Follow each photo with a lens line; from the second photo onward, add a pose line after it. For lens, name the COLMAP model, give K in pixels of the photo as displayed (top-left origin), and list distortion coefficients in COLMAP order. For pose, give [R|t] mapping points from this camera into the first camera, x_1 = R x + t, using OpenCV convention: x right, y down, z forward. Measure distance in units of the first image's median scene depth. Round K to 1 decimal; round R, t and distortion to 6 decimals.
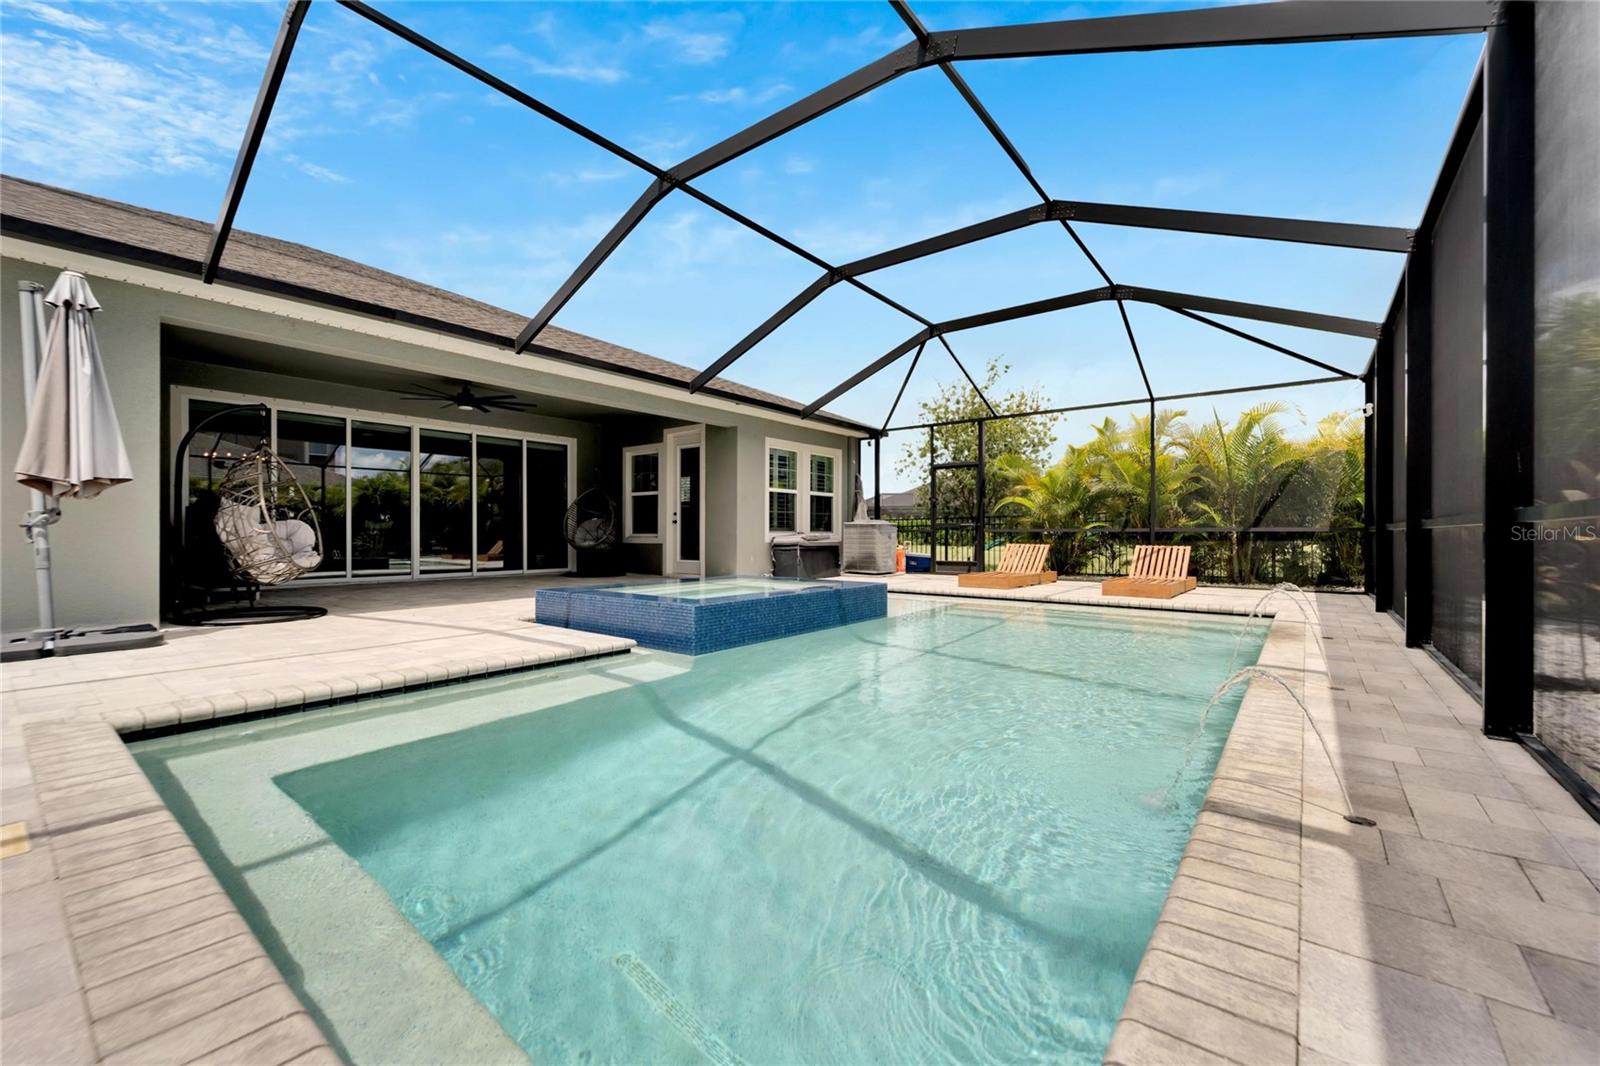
lens RADIAL K [[644.6, 0, 792.3], [0, 644.6, 530.8], [0, 0, 1]] dist [0.000928, -0.000091]
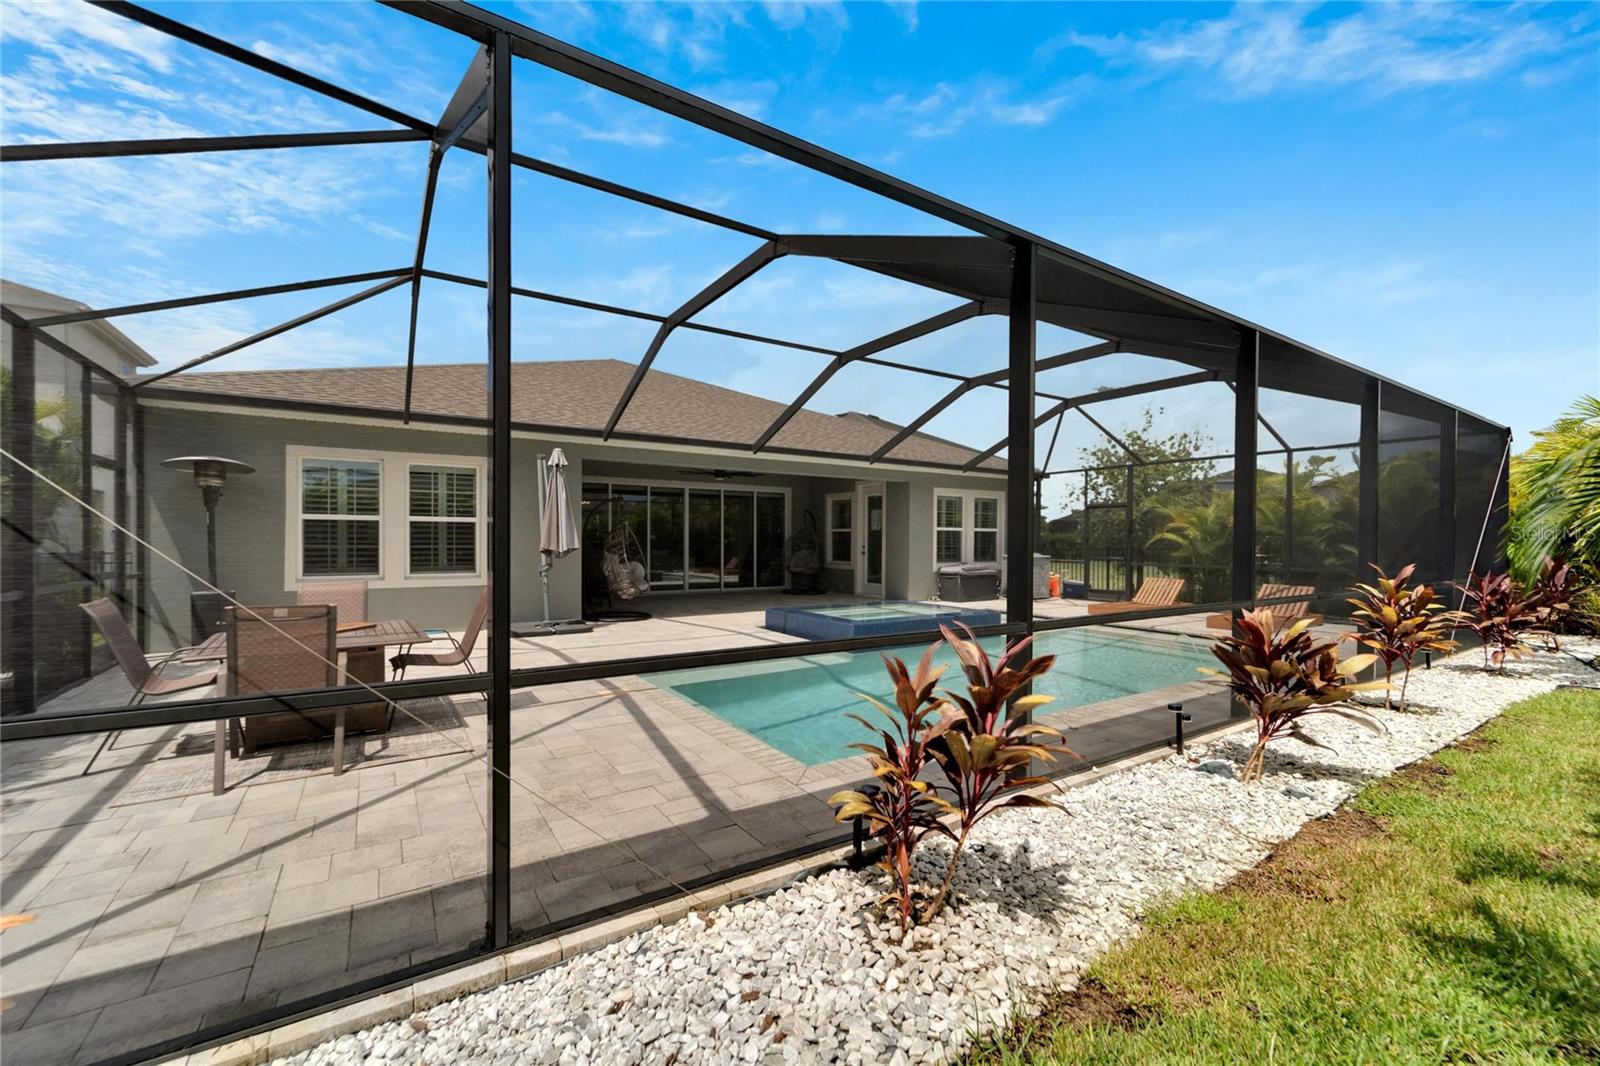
lens RADIAL K [[641.6, 0, 791.4], [0, 641.6, 540.4], [0, 0, 1]] dist [-0.000825, -0.000604]
pose [[0.947213, 0.005656, -0.320556, 0.095710], [-0.004174, 0.999977, 0.005312, -0.047056], [0.320579, -0.003694, 0.947215, -0.270710]]
